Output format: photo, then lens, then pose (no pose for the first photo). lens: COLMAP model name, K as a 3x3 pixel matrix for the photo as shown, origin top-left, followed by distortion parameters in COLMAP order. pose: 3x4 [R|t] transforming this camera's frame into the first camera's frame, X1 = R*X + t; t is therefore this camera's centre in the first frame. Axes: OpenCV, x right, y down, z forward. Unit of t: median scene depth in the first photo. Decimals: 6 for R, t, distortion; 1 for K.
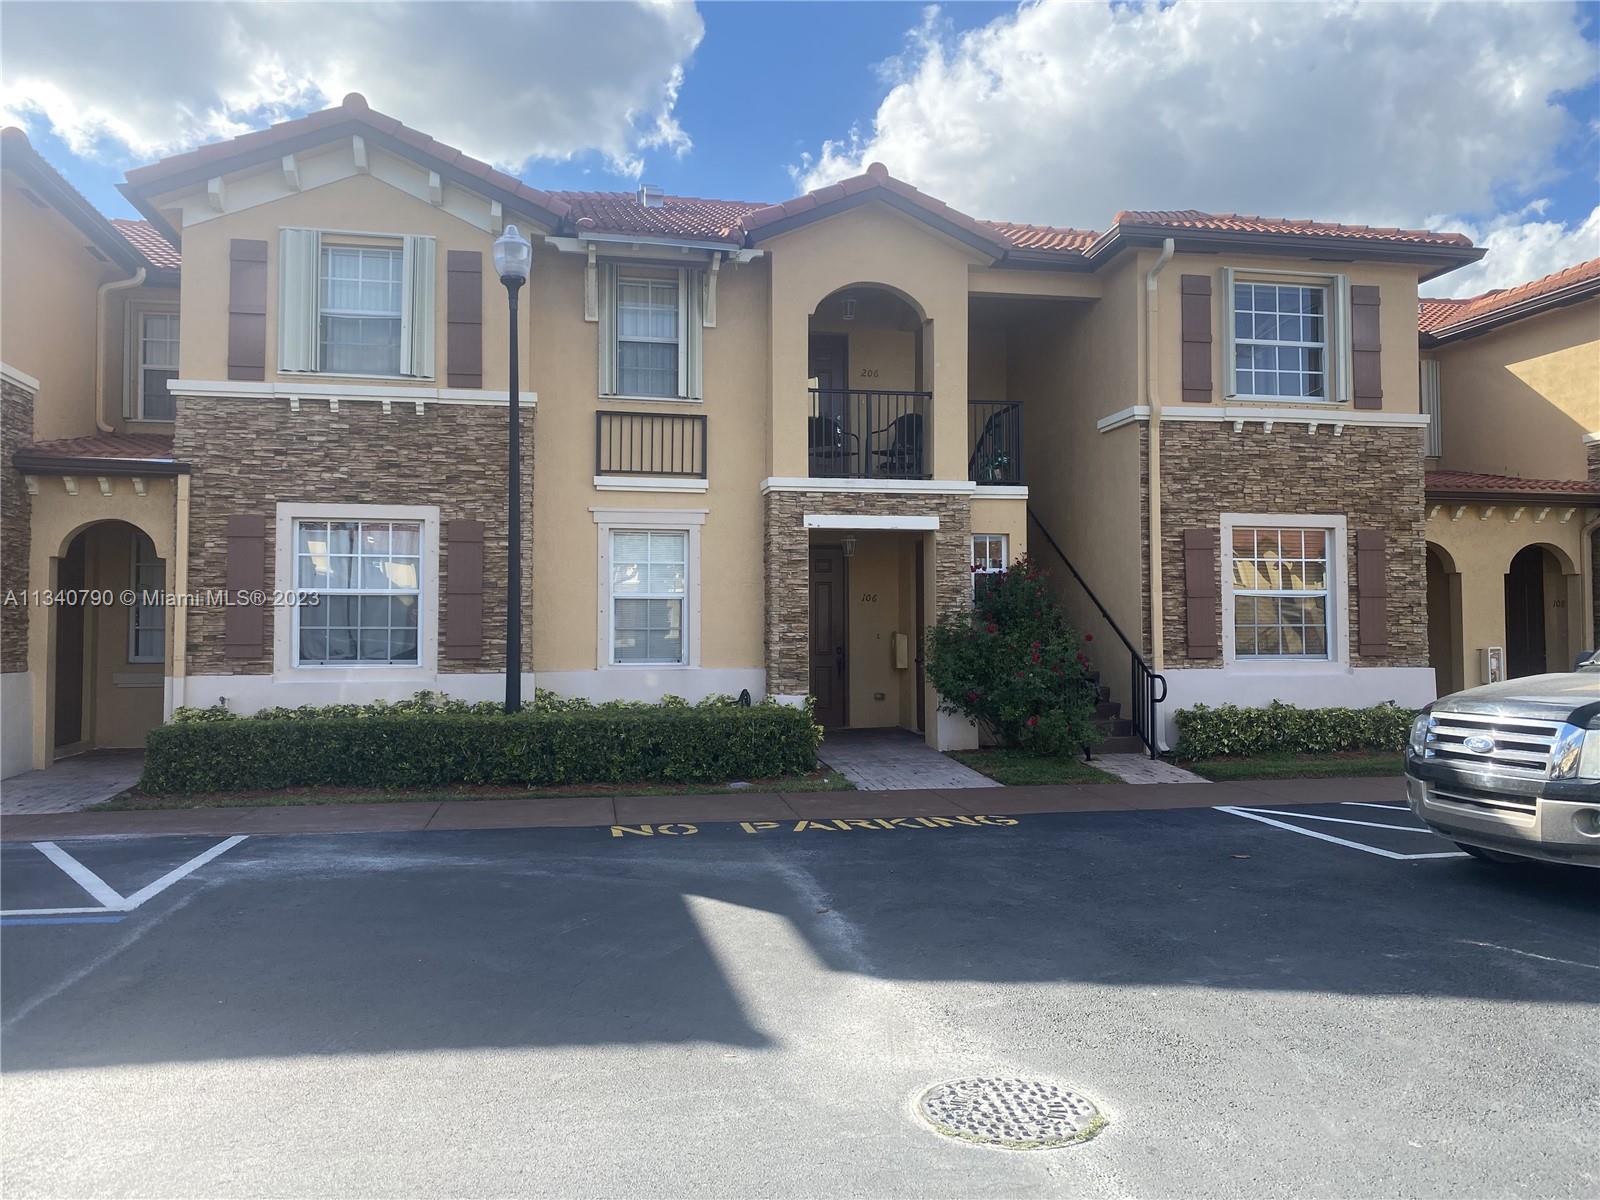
lens RADIAL K [[1226.2, 0, 798.3], [0, 1226.2, 597.2], [0, 0, 1]] dist [0.023519, -0.033372]
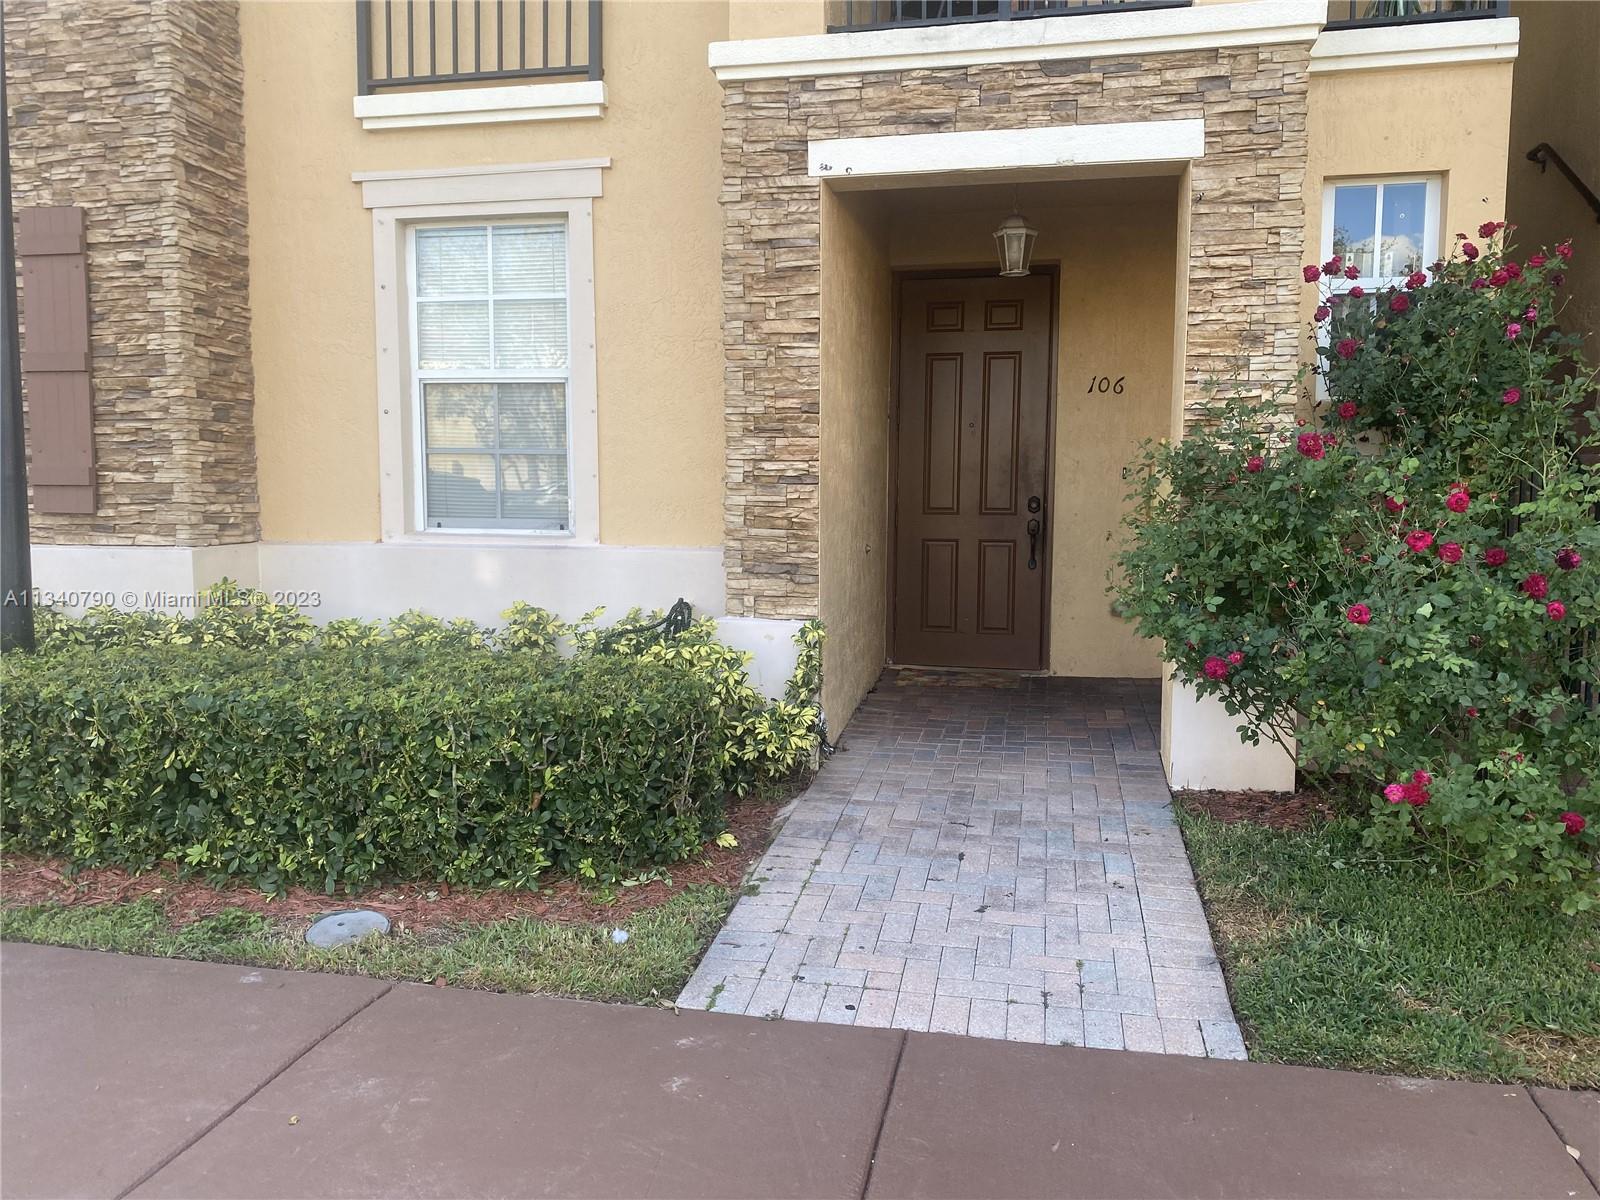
lens RADIAL K [[1226.2, 0, 800.5], [0, 1226.2, 606.3], [0, 0, 1]] dist [0.023519, -0.033372]
pose [[0.917716, 0.045501, -0.394622, 0.156348], [0.007332, 0.991309, 0.131351, 0.023780], [0.397169, -0.123436, 0.909407, 0.640866]]
